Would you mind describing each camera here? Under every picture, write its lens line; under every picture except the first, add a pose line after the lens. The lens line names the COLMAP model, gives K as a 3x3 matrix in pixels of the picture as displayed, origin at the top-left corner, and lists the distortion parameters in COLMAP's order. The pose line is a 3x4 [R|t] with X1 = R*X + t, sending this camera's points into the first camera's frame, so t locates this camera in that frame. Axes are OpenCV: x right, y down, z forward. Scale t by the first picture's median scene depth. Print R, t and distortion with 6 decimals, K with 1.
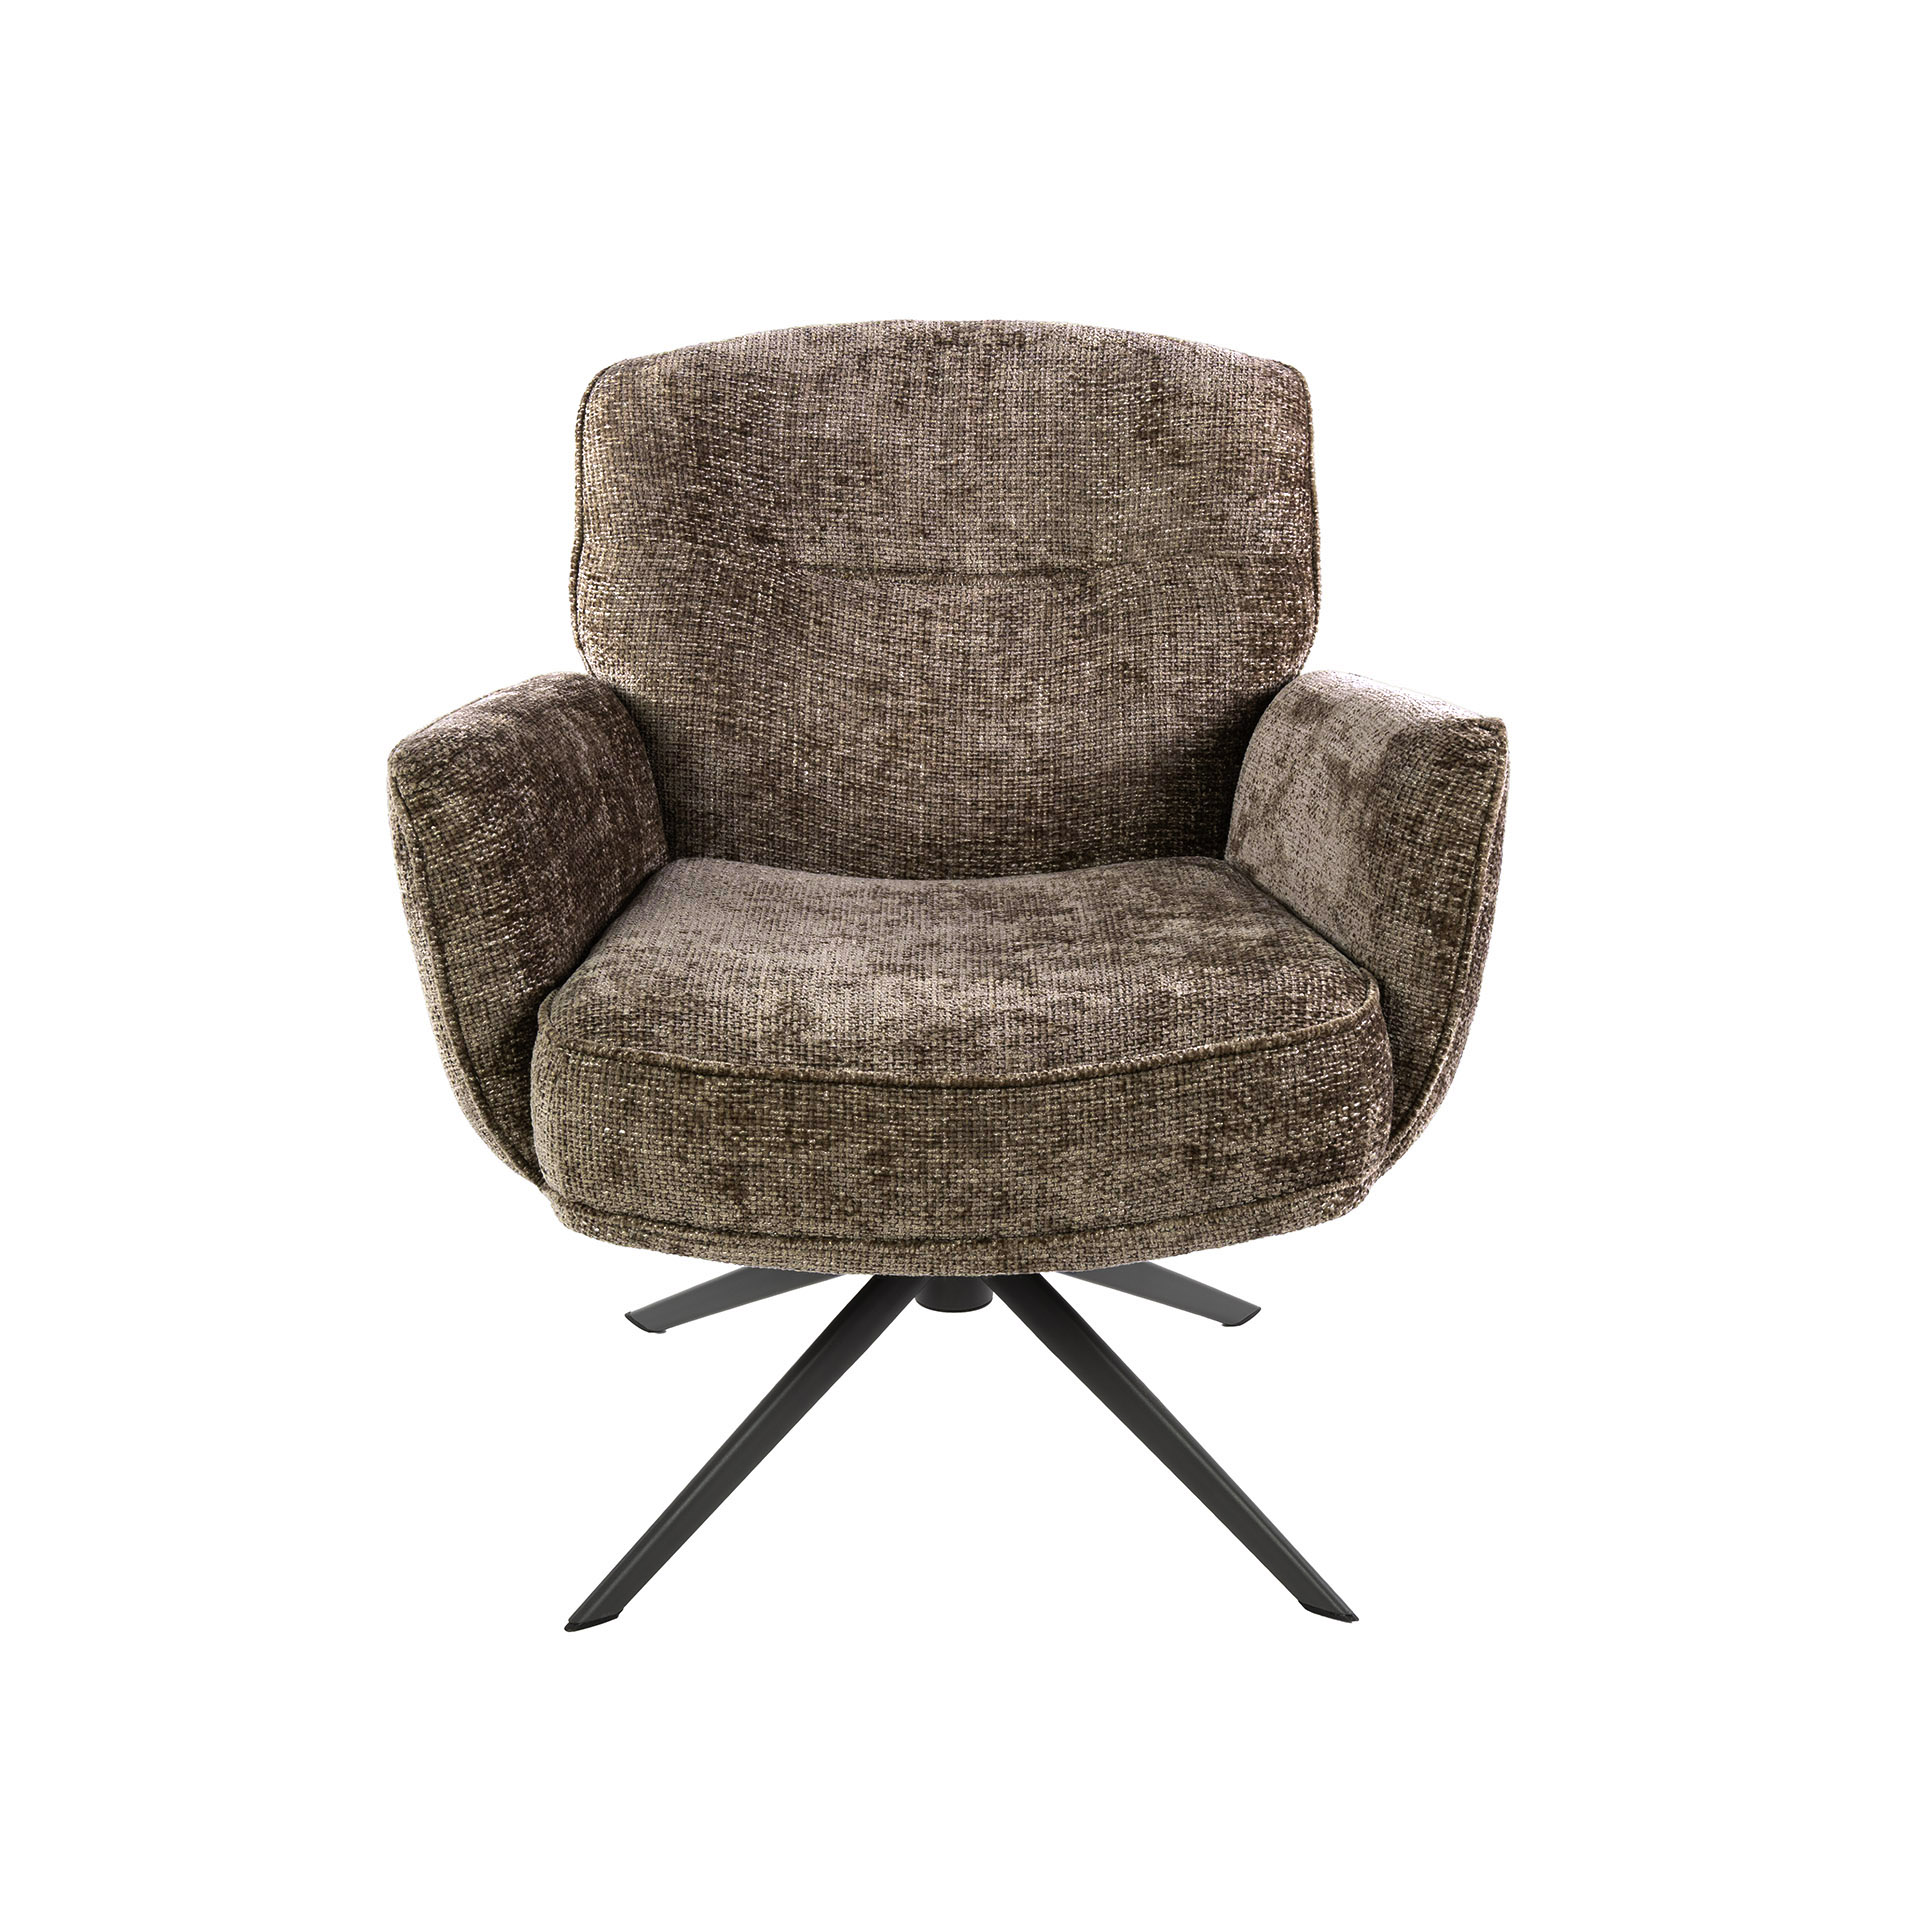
lens RADIAL K [[3258.6, 0, 960.0], [0, 3258.6, 960.0], [0, 0, 1]] dist [0.004722, -0.055633]
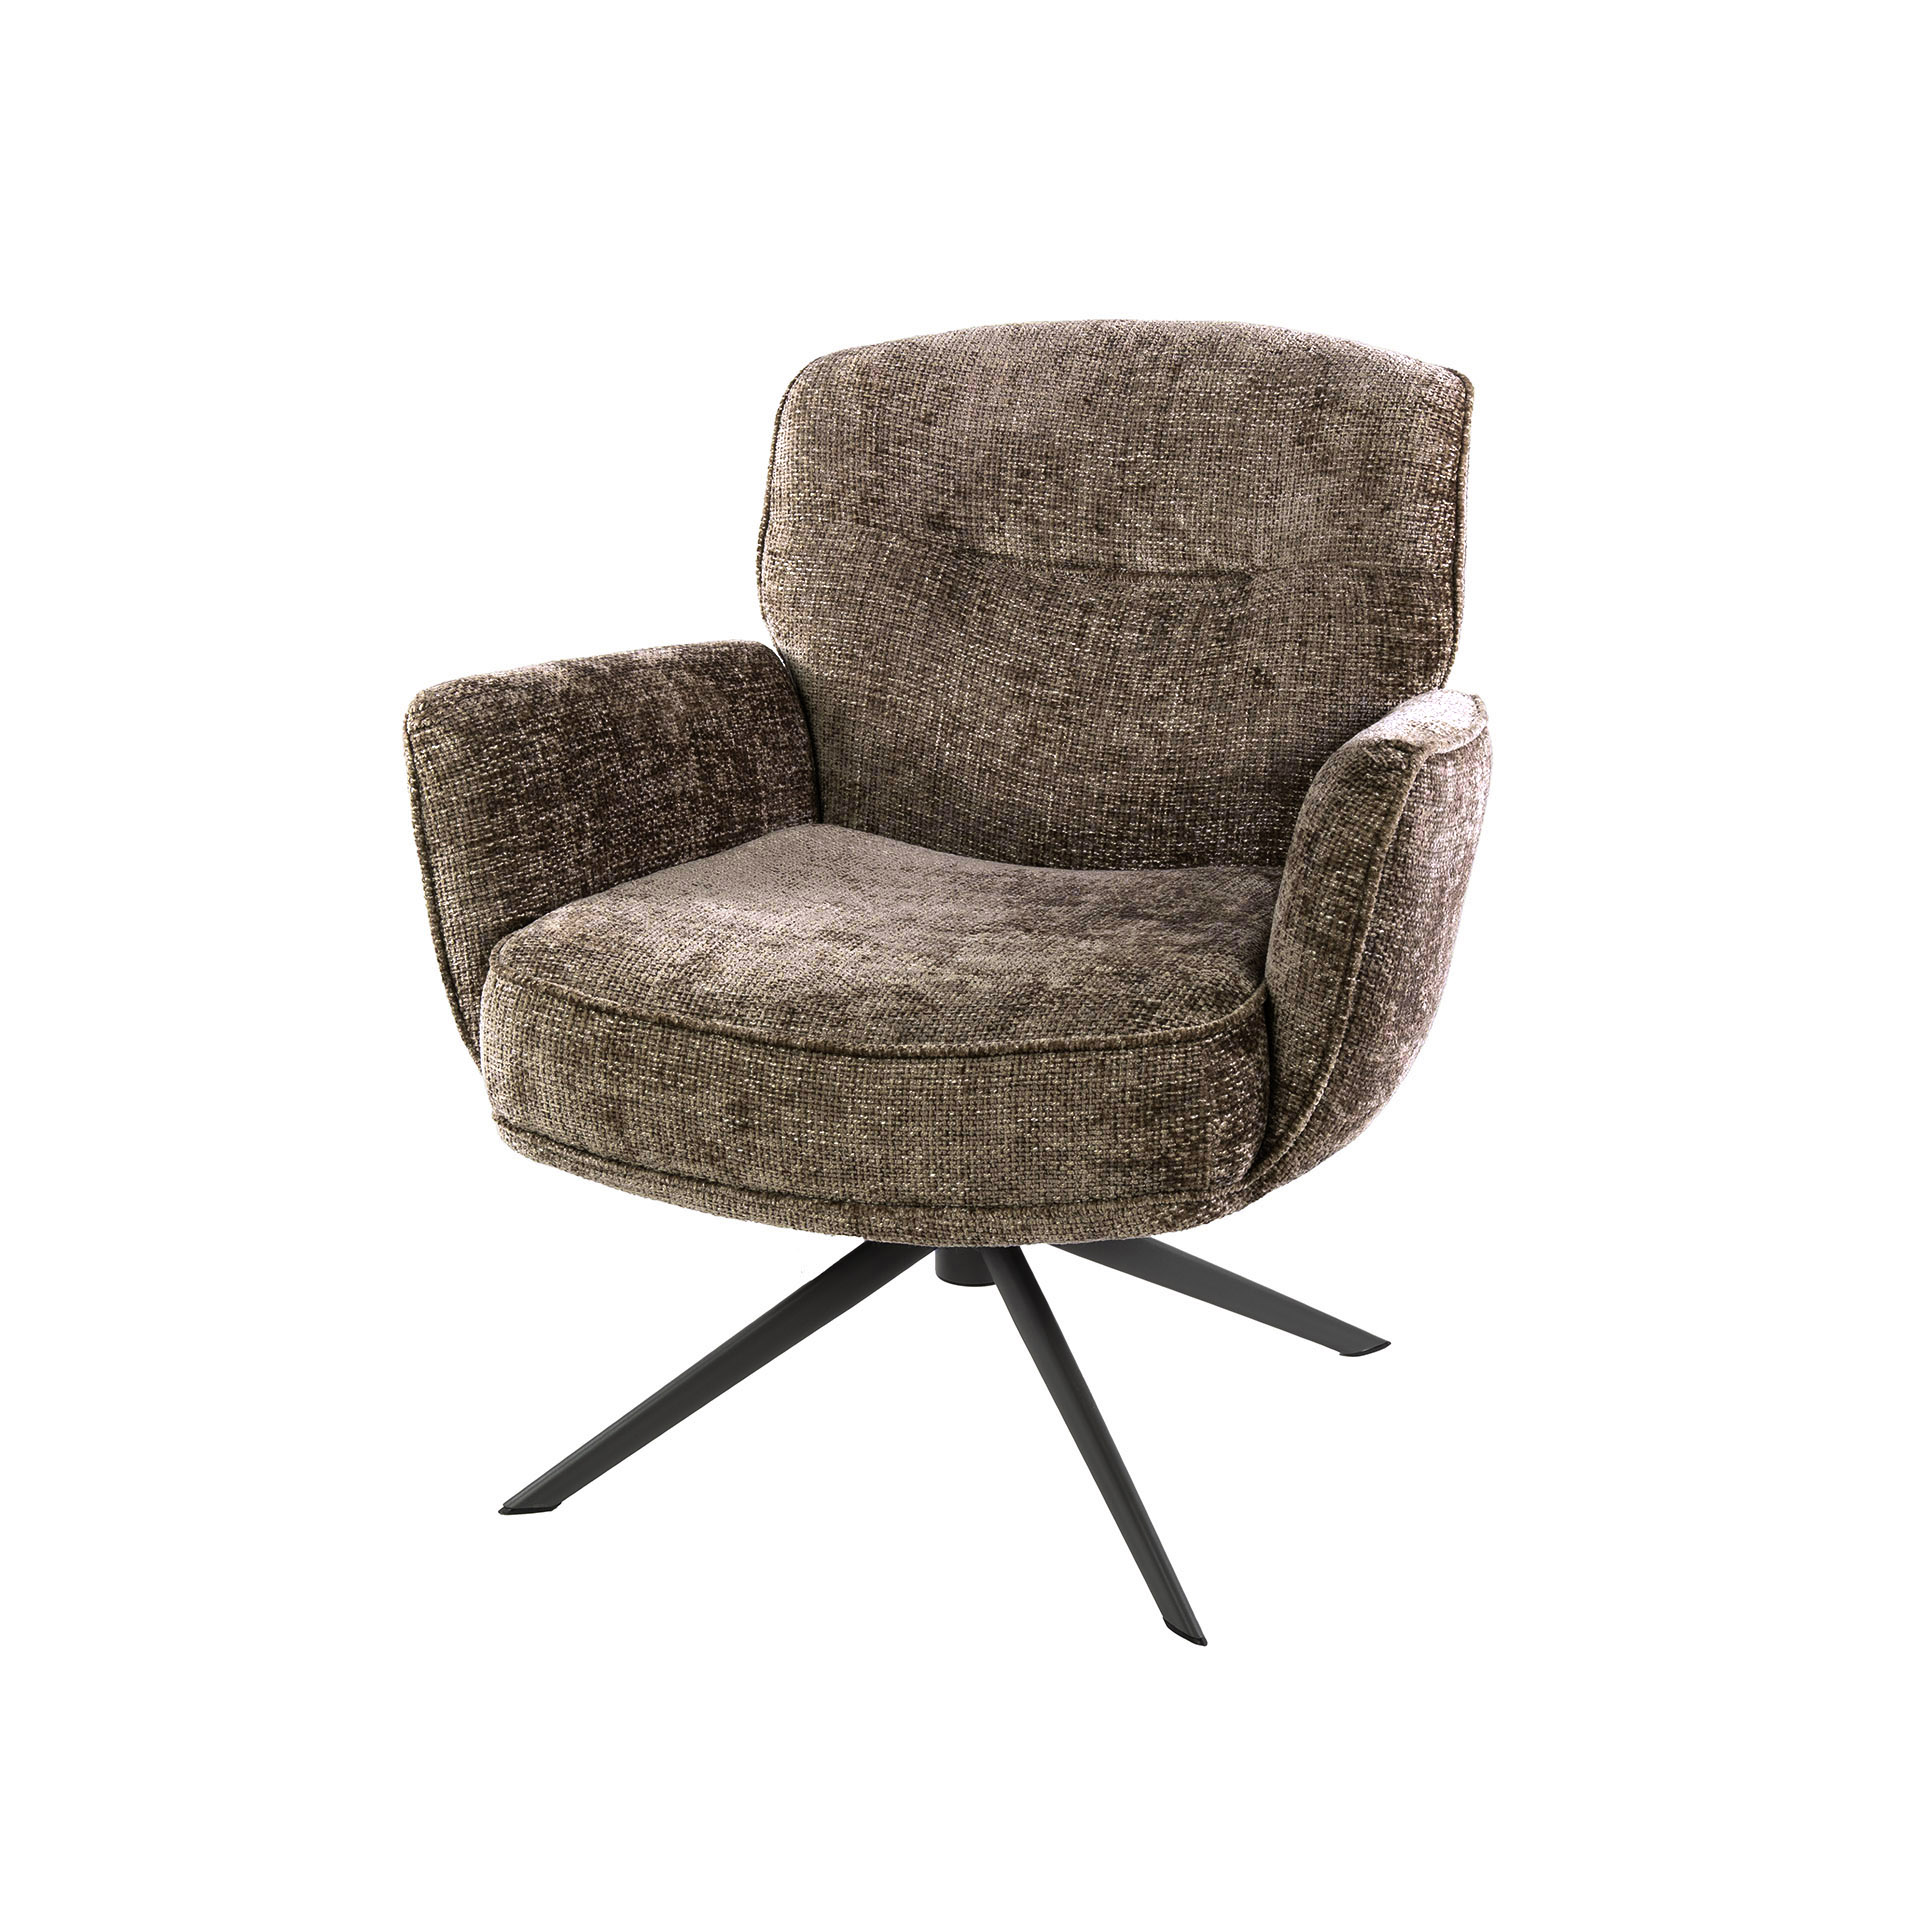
lens RADIAL K [[3198.4, 0, 788.1], [0, 3198.4, 956.0], [0, 0, 1]] dist [0.027864, -0.264998]
pose [[0.907226, 0.106170, -0.407025, 0.329734], [-0.107081, 0.994037, 0.020613, -0.009005], [0.406786, 0.024884, 0.913185, 0.054334]]
